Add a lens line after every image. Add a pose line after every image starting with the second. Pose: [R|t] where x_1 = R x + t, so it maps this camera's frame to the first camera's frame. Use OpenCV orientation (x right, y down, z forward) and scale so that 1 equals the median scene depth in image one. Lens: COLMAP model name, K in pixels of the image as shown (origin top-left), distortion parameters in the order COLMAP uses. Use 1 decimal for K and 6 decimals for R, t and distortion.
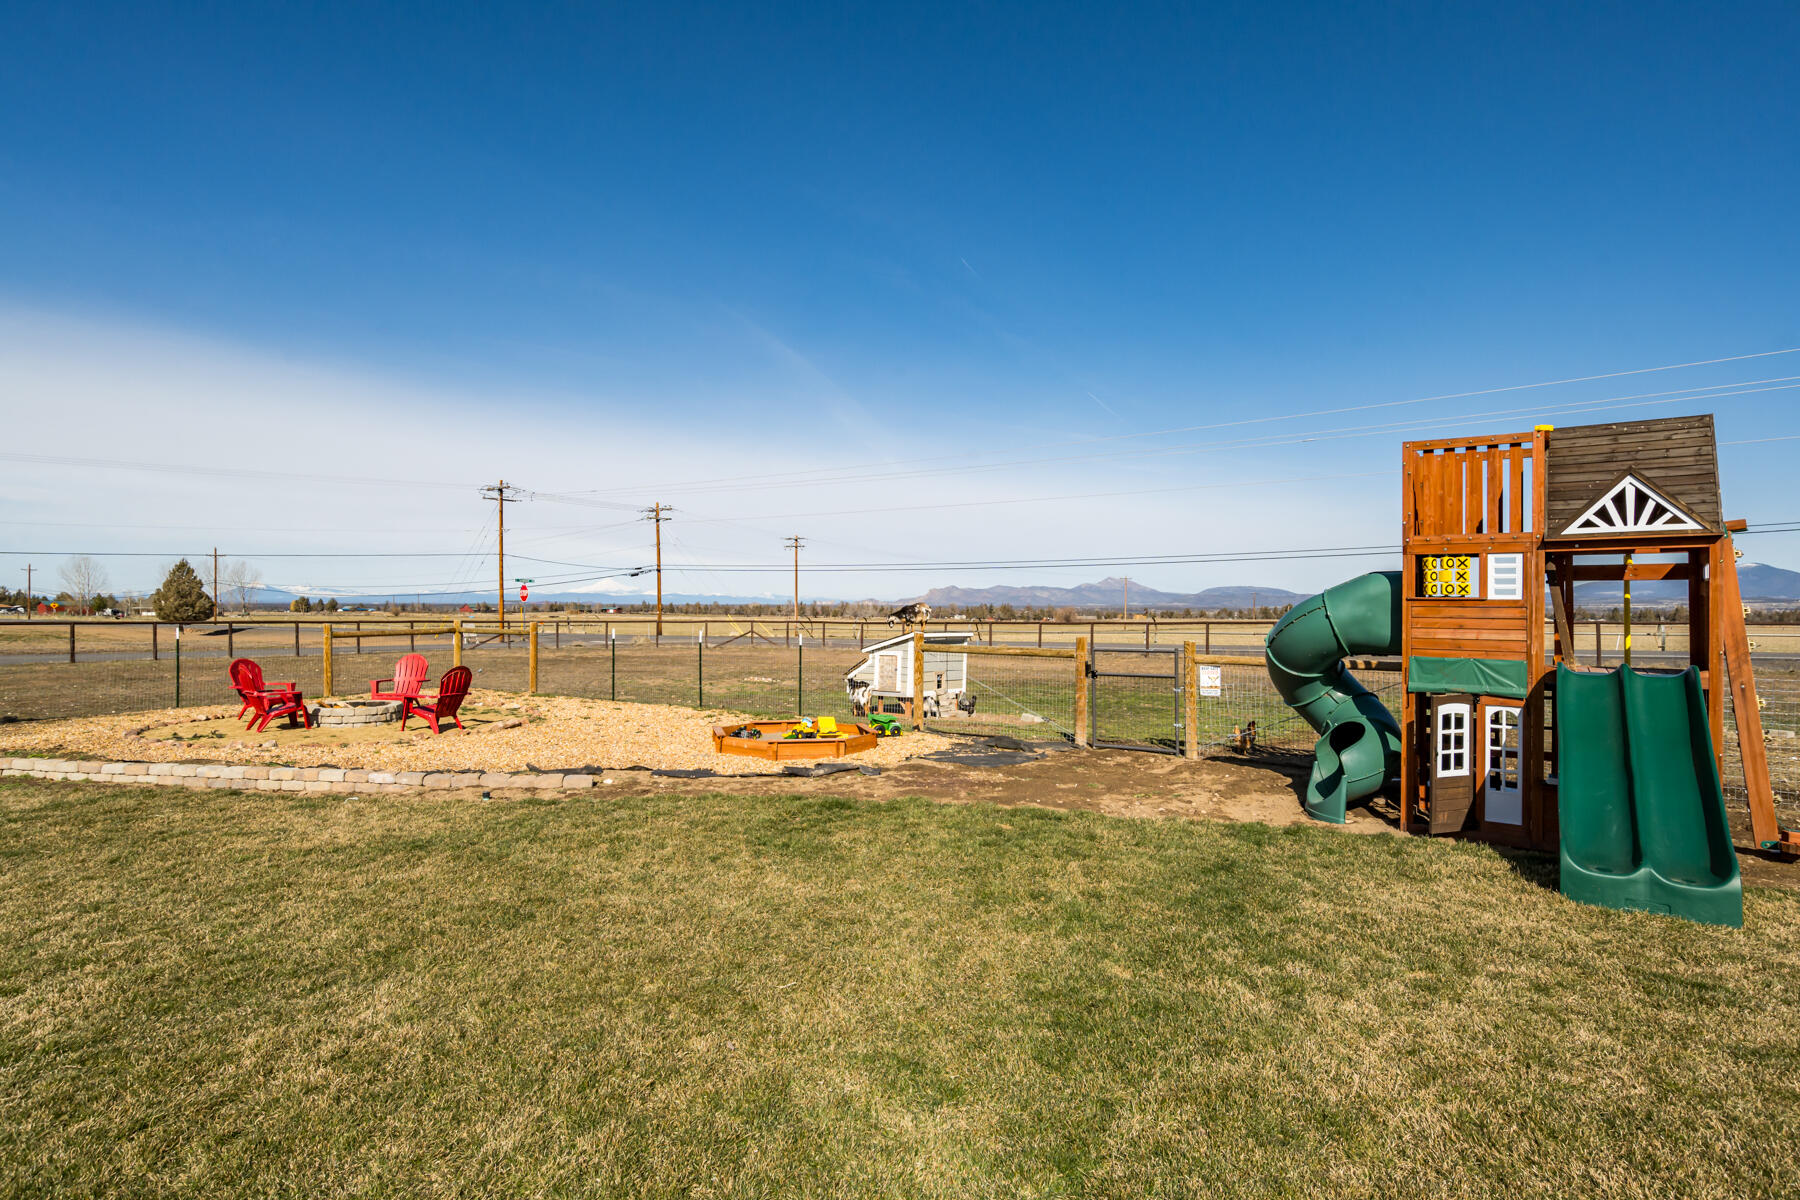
lens RADIAL K [[918.9, 0, 900.6], [0, 918.9, 602.0], [0, 0, 1]] dist [-0.021078, 0.010841]
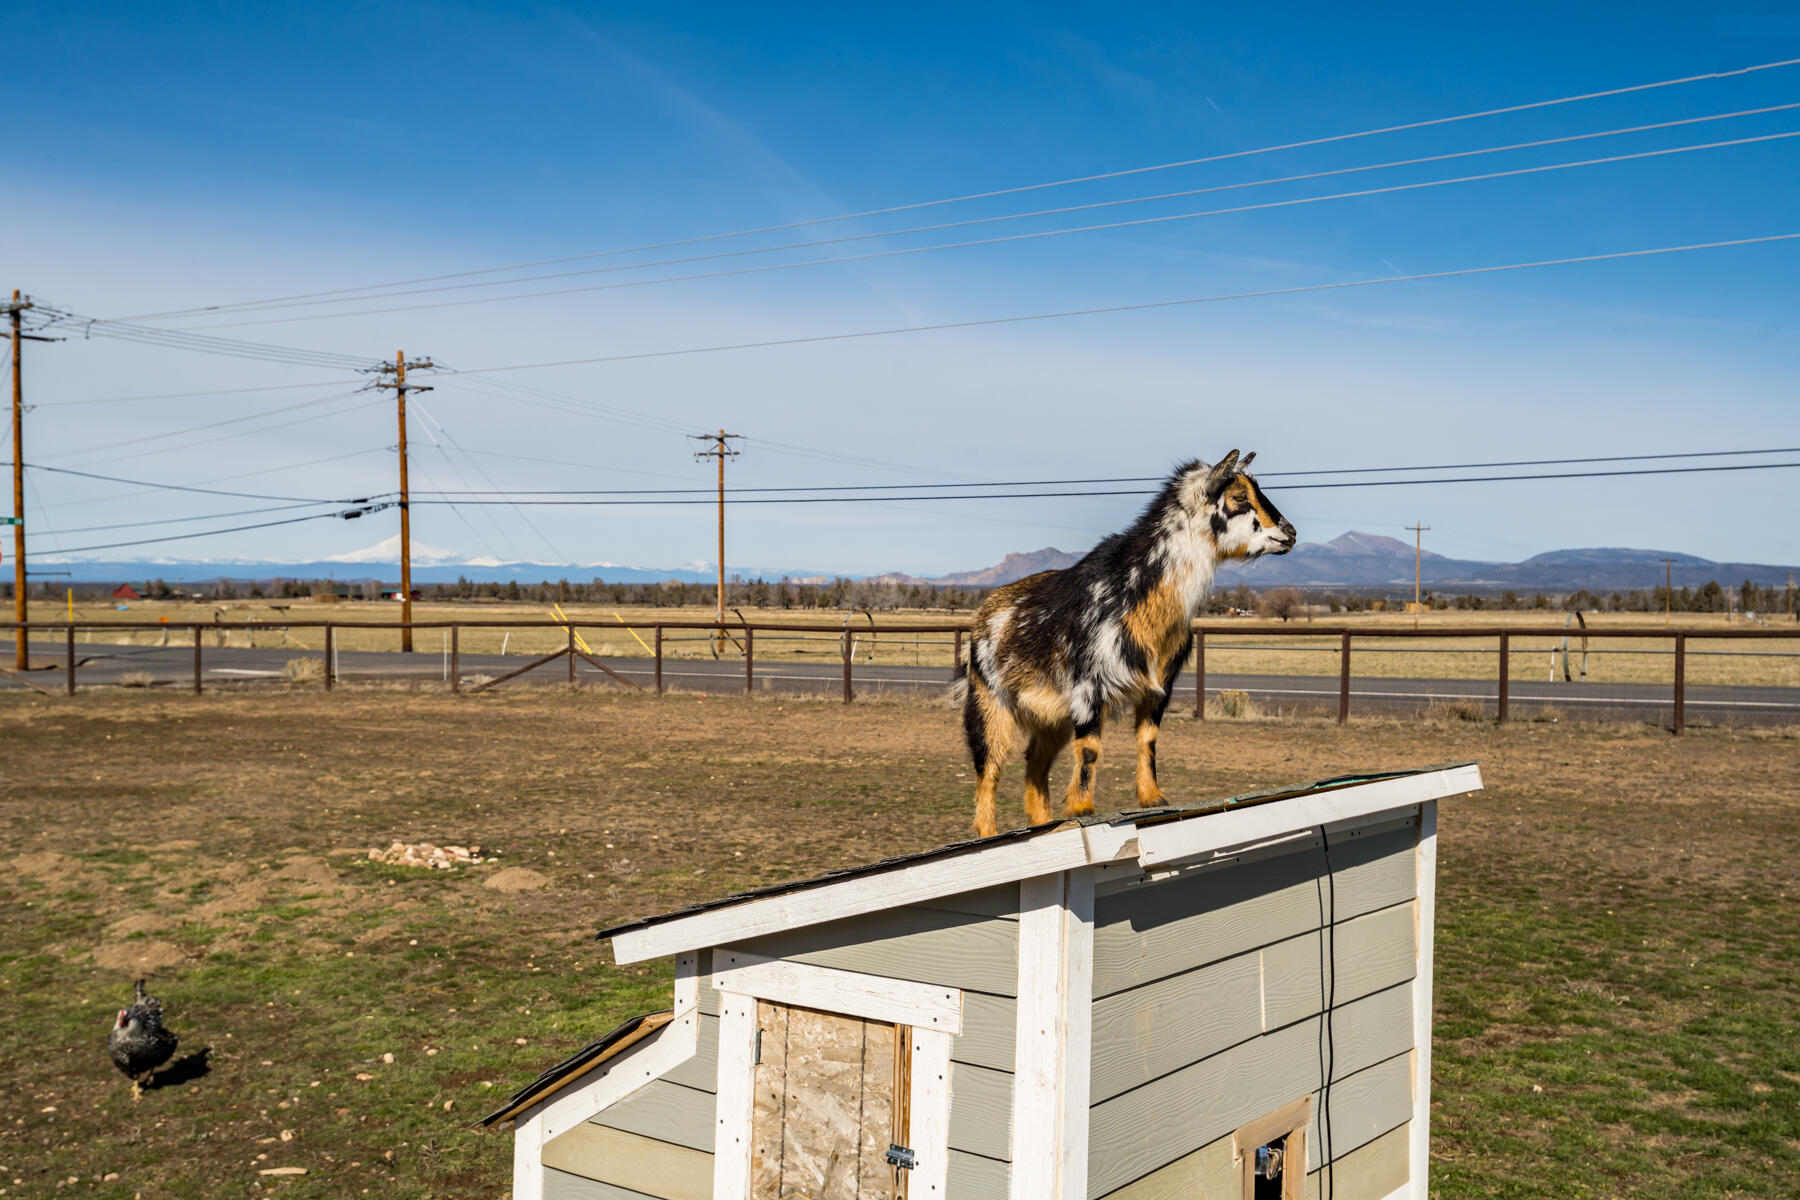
lens RADIAL K [[1742.5, 0, 907.8], [0, 1742.5, 600.6], [0, 0, 1]] dist [-0.016733, 0.000000]
pose [[0.999679, -0.000842, -0.025339, 0.002159], [0.001157, 0.999922, 0.012404, 0.012757], [0.025327, -0.012429, 0.999602, 1.581934]]
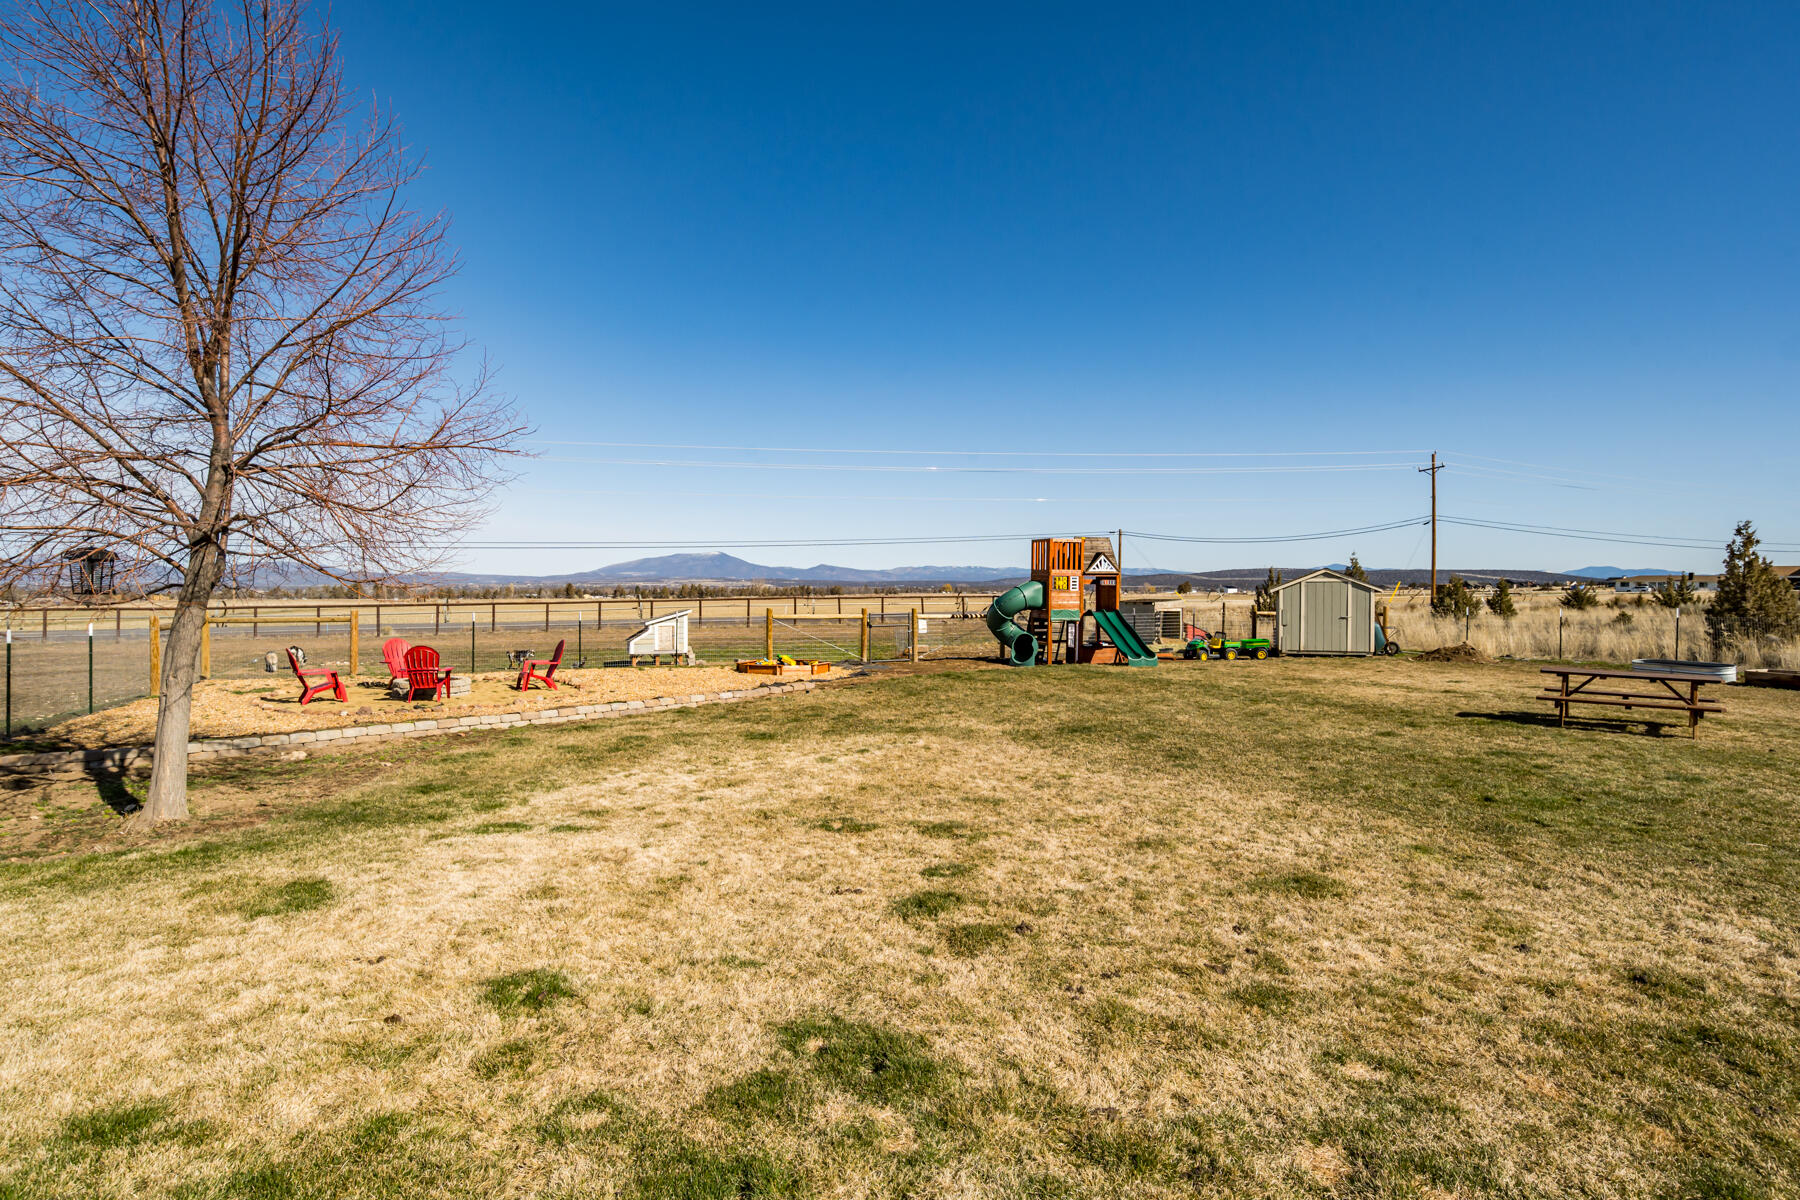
lens RADIAL K [[918.9, 0, 898.8], [0, 918.9, 595.6], [0, 0, 1]] dist [-0.021078, 0.010841]
pose [[0.571227, -0.010746, 0.820722, -2.089567], [-0.002805, 0.999883, 0.015045, -0.029293], [-0.820788, -0.010897, 0.571130, -0.299850]]
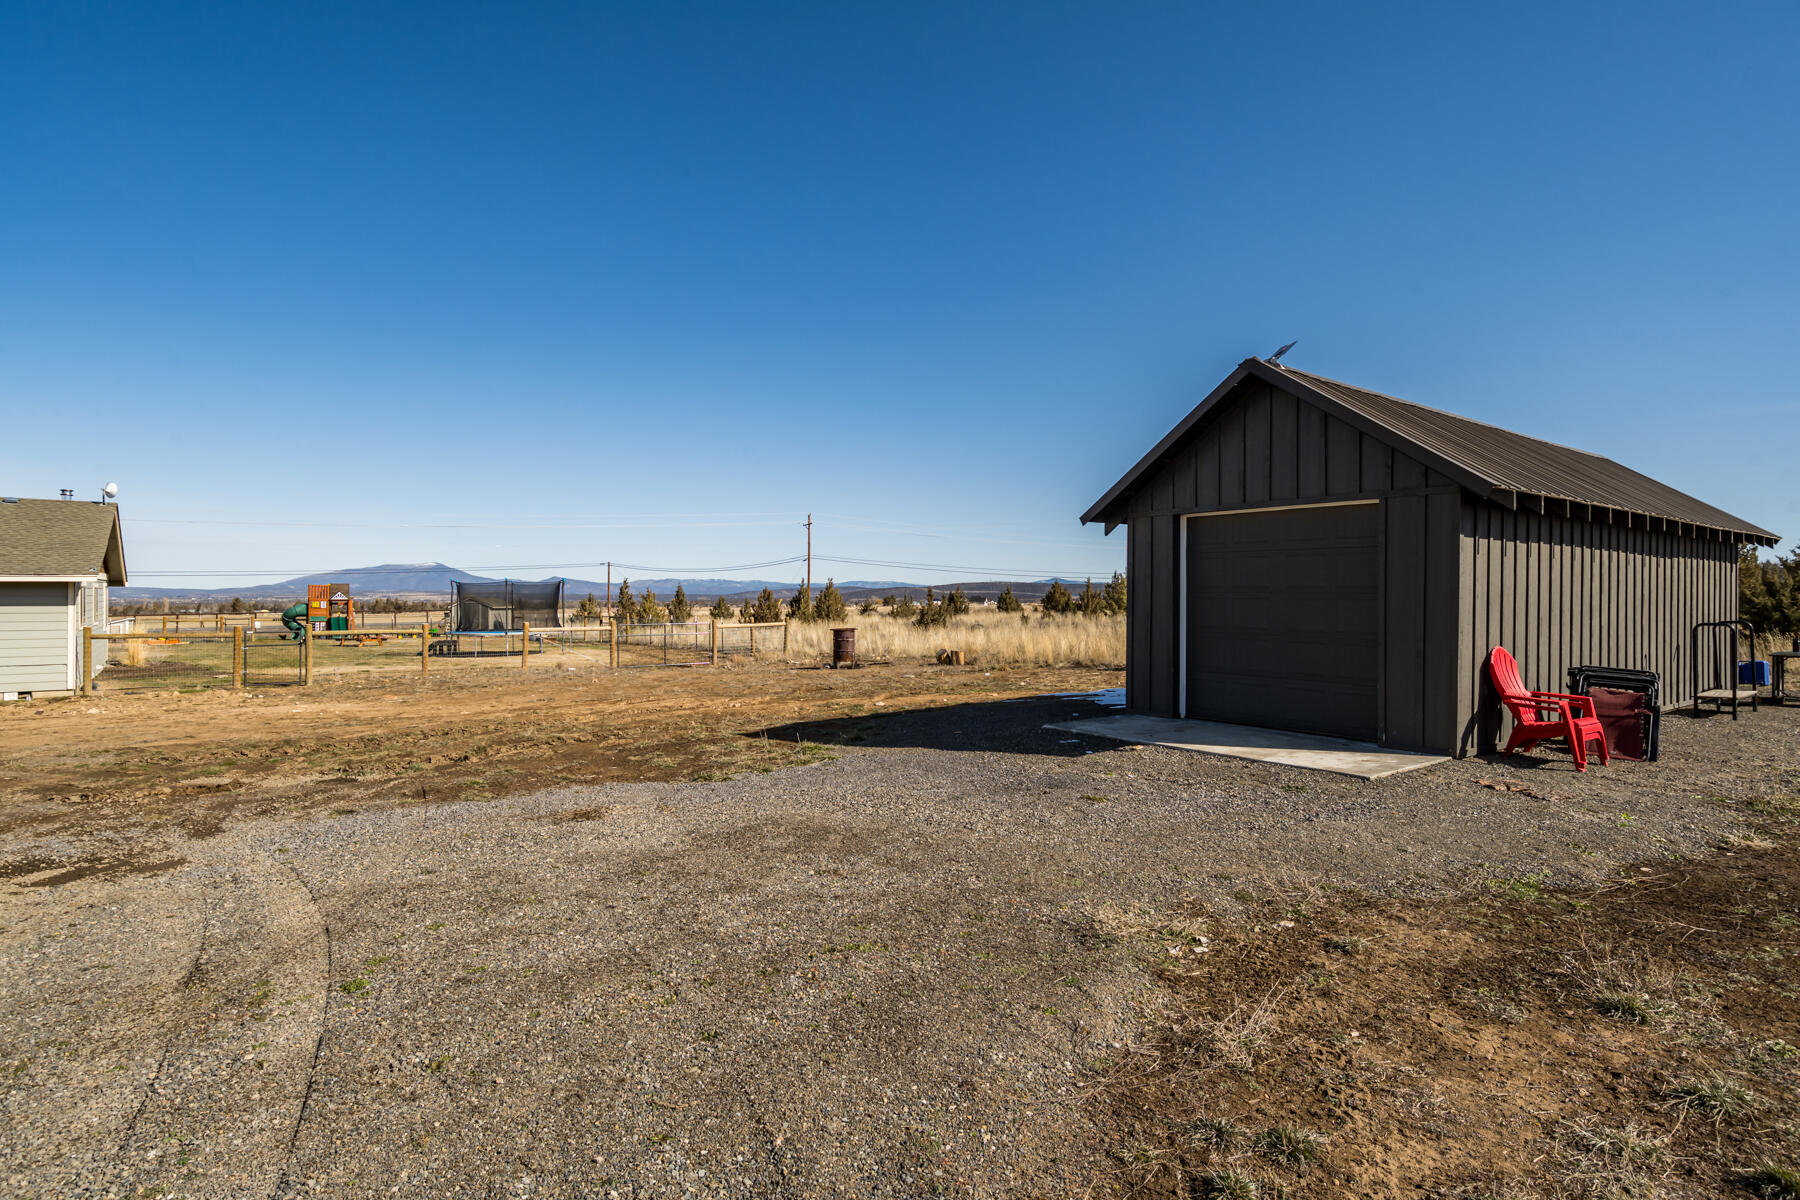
lens RADIAL K [[918.9, 0, 894.7], [0, 918.9, 601.1], [0, 0, 1]] dist [-0.021078, 0.010841]
pose [[0.328888, -0.005769, 0.944351, -4.230425], [-0.001021, 0.999979, 0.006465, -0.095731], [-0.944368, -0.003091, 0.328876, -5.109583]]
